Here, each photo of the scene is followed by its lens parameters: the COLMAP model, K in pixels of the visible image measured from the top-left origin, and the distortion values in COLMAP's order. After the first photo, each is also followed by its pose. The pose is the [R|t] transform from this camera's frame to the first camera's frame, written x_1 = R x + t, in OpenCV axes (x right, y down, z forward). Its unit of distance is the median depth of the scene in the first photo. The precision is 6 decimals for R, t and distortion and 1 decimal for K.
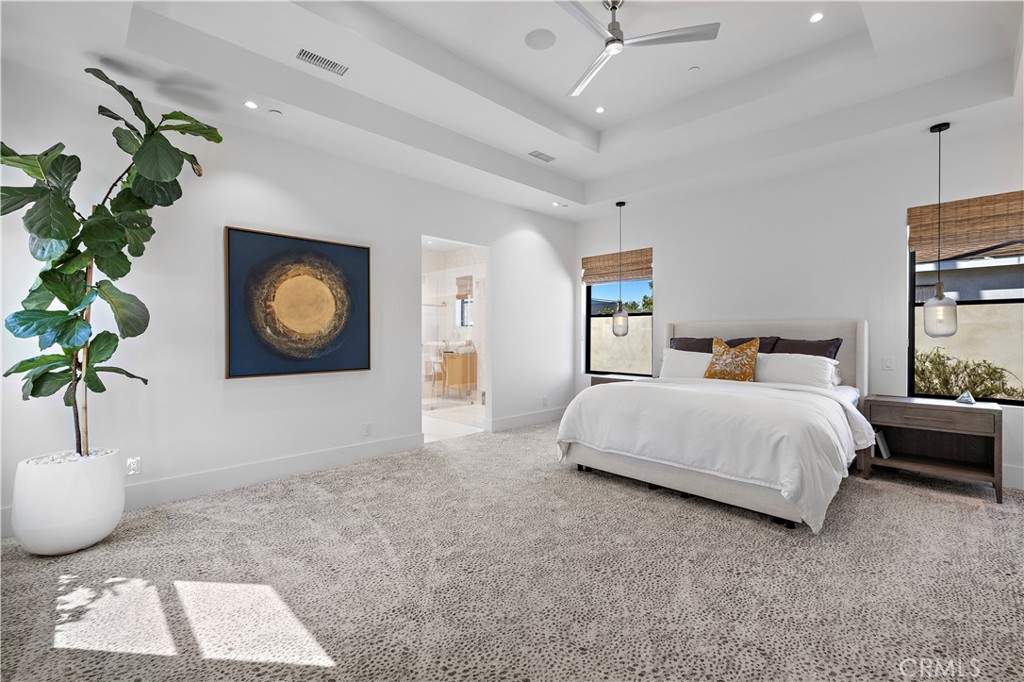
lens RADIAL K [[433.8, 0, 520.2], [0, 433.8, 339.3], [0, 0, 1]] dist [-0.002052, -0.000334]
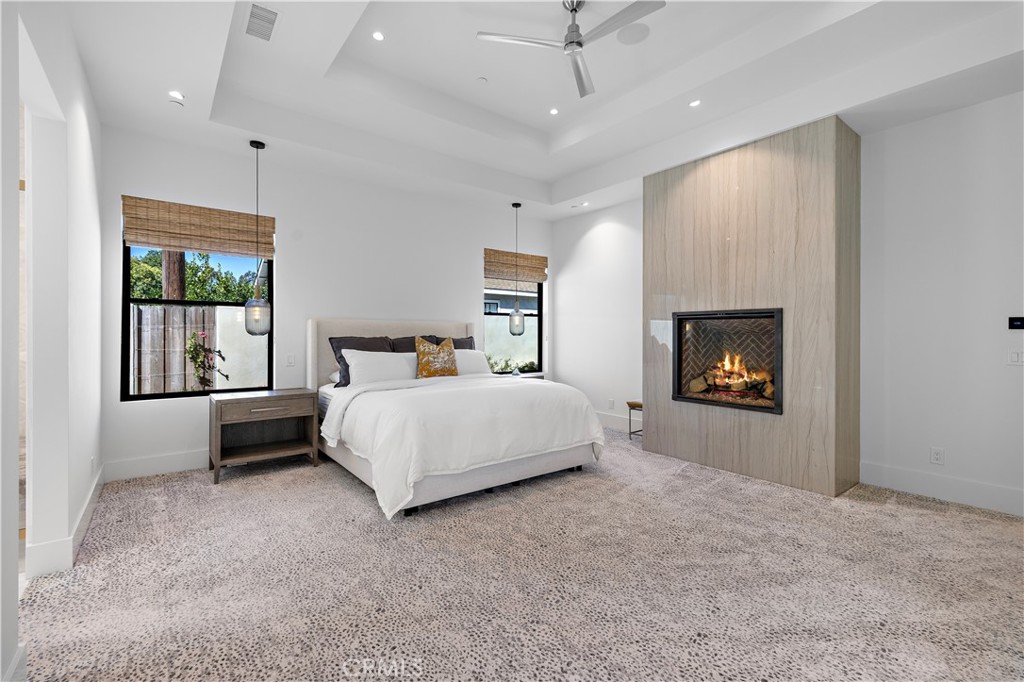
lens RADIAL K [[433.8, 0, 511.4], [0, 433.8, 335.6], [0, 0, 1]] dist [-0.002052, -0.000334]
pose [[0.142819, -0.004349, 0.989739, -0.614775], [0.004770, 0.999982, 0.003706, -0.010656], [-0.989737, 0.004192, 0.142837, 0.764767]]
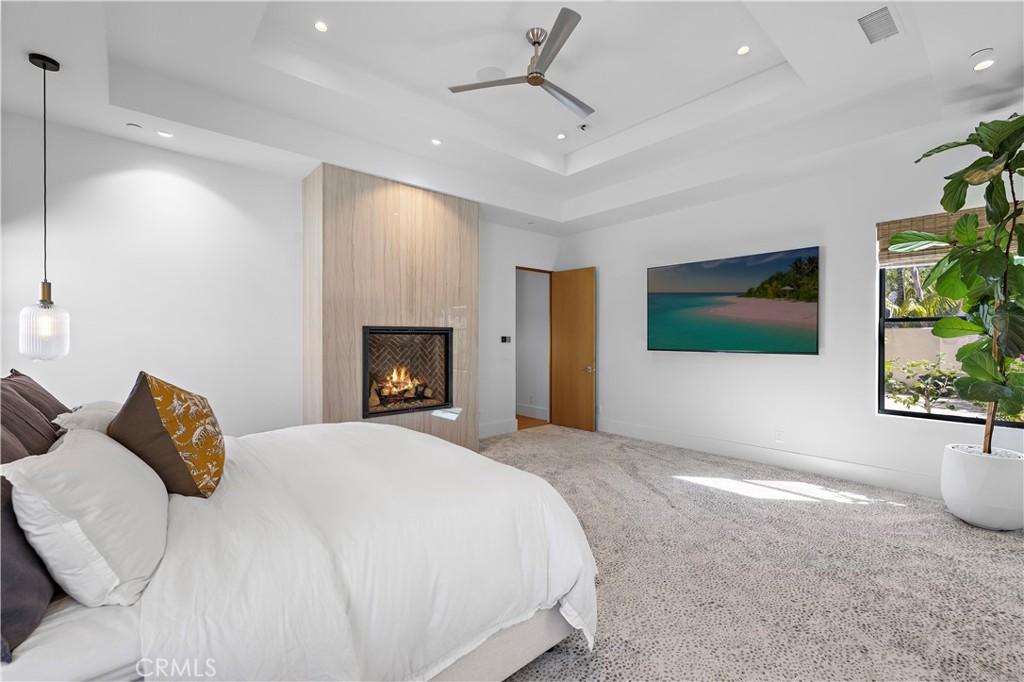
lens RADIAL K [[433.8, 0, 505.2], [0, 433.8, 338.7], [0, 0, 1]] dist [-0.002052, -0.000334]
pose [[-0.995224, 0.001176, 0.097613, 0.138782], [0.002156, 0.999948, 0.009929, -0.045126], [-0.097596, 0.010092, -0.995175, 1.564298]]
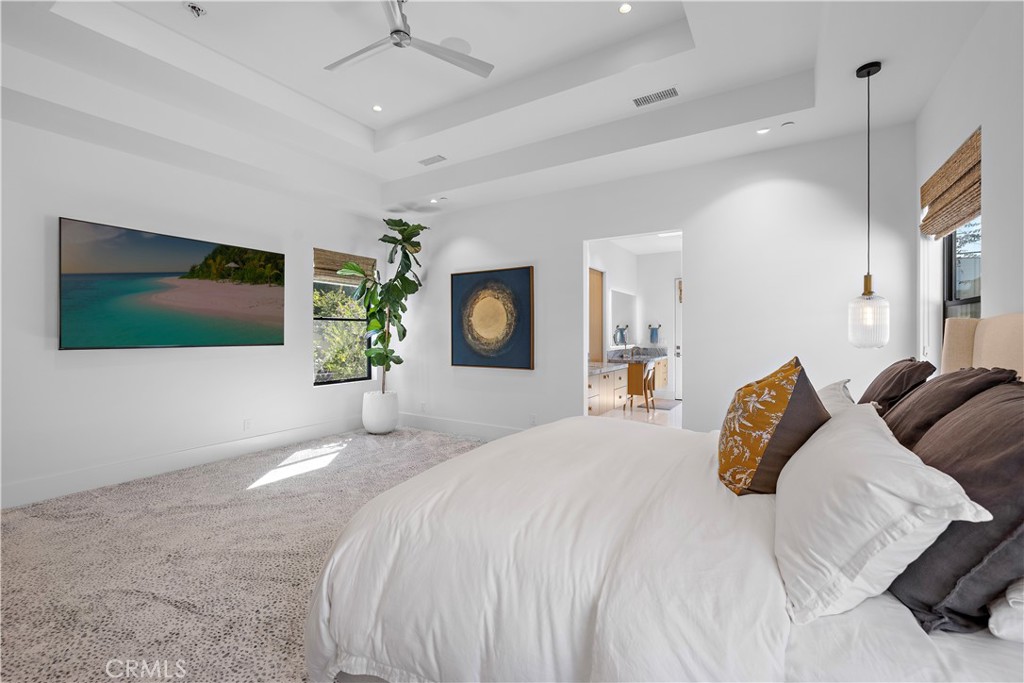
lens RADIAL K [[433.8, 0, 520.1], [0, 433.8, 335.4], [0, 0, 1]] dist [-0.002052, -0.000334]
pose [[0.233610, 0.006420, -0.972309, 0.900489], [-0.007231, 0.999962, 0.004865, -0.031792], [0.972304, 0.005894, 0.233647, 0.785228]]
